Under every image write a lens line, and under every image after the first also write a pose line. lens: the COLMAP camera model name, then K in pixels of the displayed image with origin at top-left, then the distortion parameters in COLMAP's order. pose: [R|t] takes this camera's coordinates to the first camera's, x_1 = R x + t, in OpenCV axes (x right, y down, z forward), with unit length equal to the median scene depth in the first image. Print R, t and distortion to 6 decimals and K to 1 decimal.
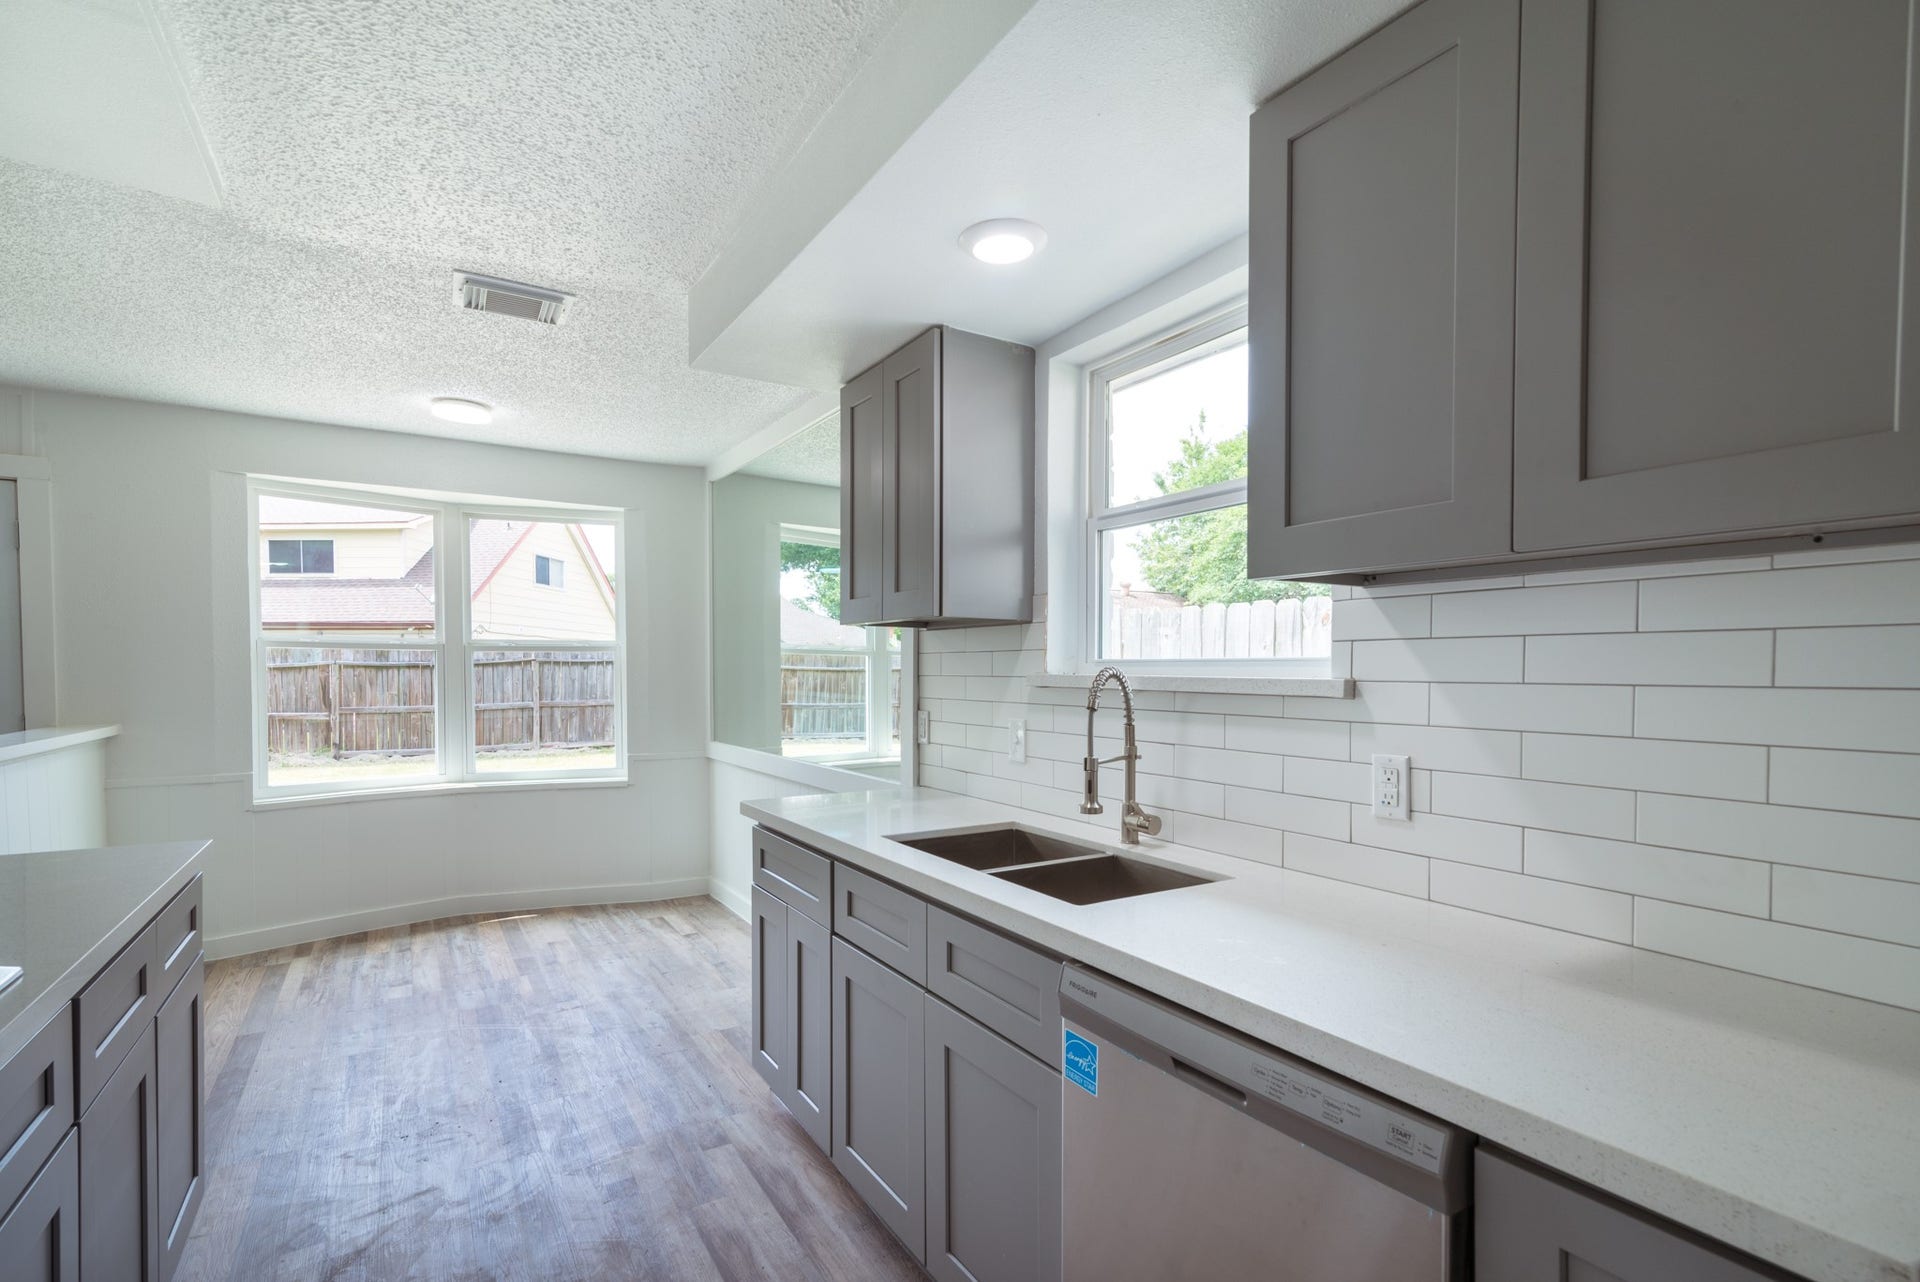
lens RADIAL K [[878.8, 0, 1034.8], [0, 878.8, 696.0], [0, 0, 1]] dist [0.015407, -0.002419]
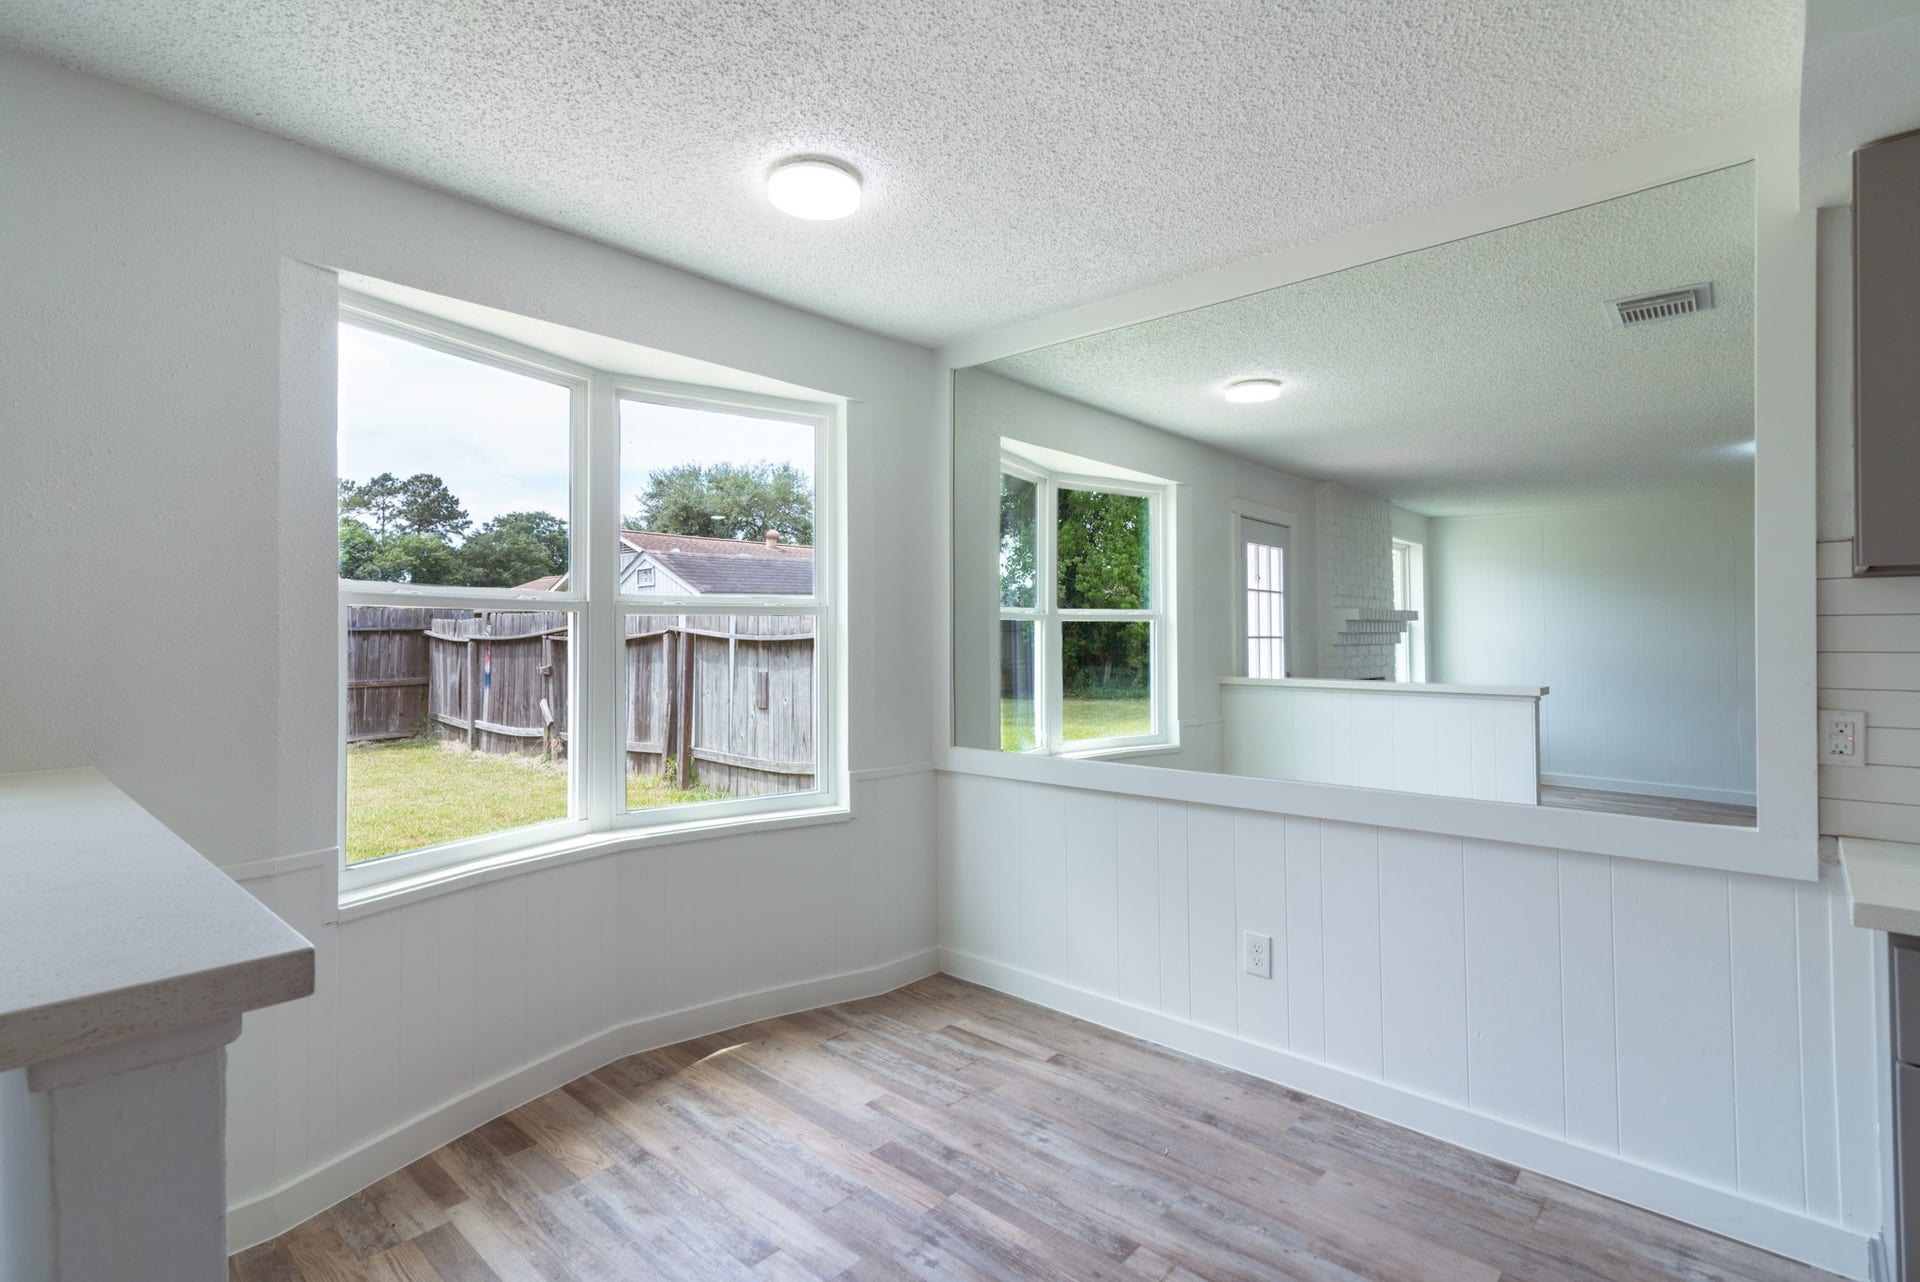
lens RADIAL K [[878.8, 0, 946.2], [0, 878.8, 641.0], [0, 0, 1]] dist [0.015407, -0.002419]
pose [[0.973609, -0.005612, 0.228155, -0.632560], [0.011344, 0.999652, -0.023821, -0.017318], [-0.227942, 0.025781, 0.973333, 0.402900]]
